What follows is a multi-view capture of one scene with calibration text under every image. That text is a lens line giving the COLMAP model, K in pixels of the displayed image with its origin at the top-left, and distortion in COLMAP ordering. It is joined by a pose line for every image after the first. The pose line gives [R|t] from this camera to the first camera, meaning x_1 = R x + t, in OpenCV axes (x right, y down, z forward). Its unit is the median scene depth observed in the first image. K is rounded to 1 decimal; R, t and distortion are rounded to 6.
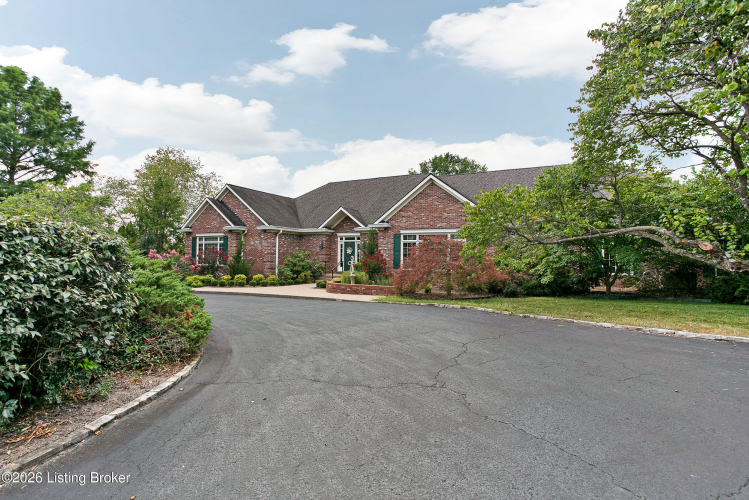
lens RADIAL K [[381.1, 0, 372.6], [0, 381.1, 250.0], [0, 0, 1]] dist [-0.007652, 0.001614]
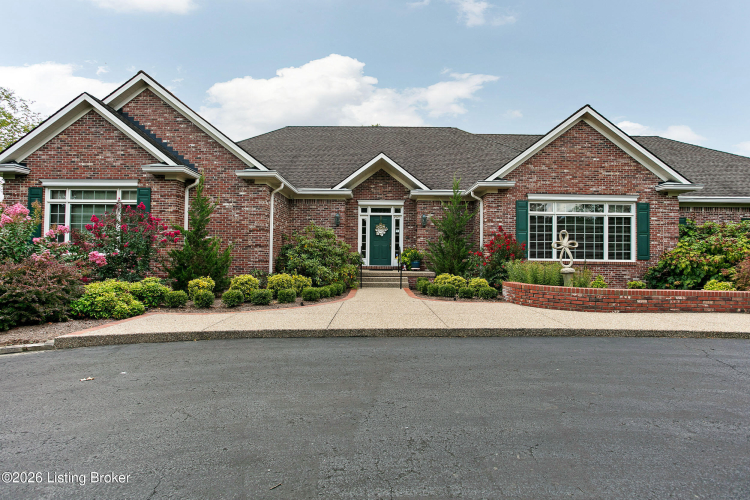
lens RADIAL K [[381.6, 0, 379.4], [0, 381.6, 246.1], [0, 0, 1]] dist [-0.007652, 0.001614]
pose [[0.885728, 0.010687, 0.464082, -0.341018], [-0.011671, 0.999932, -0.000751, 0.026883], [-0.464058, -0.004751, 0.885792, 0.479309]]
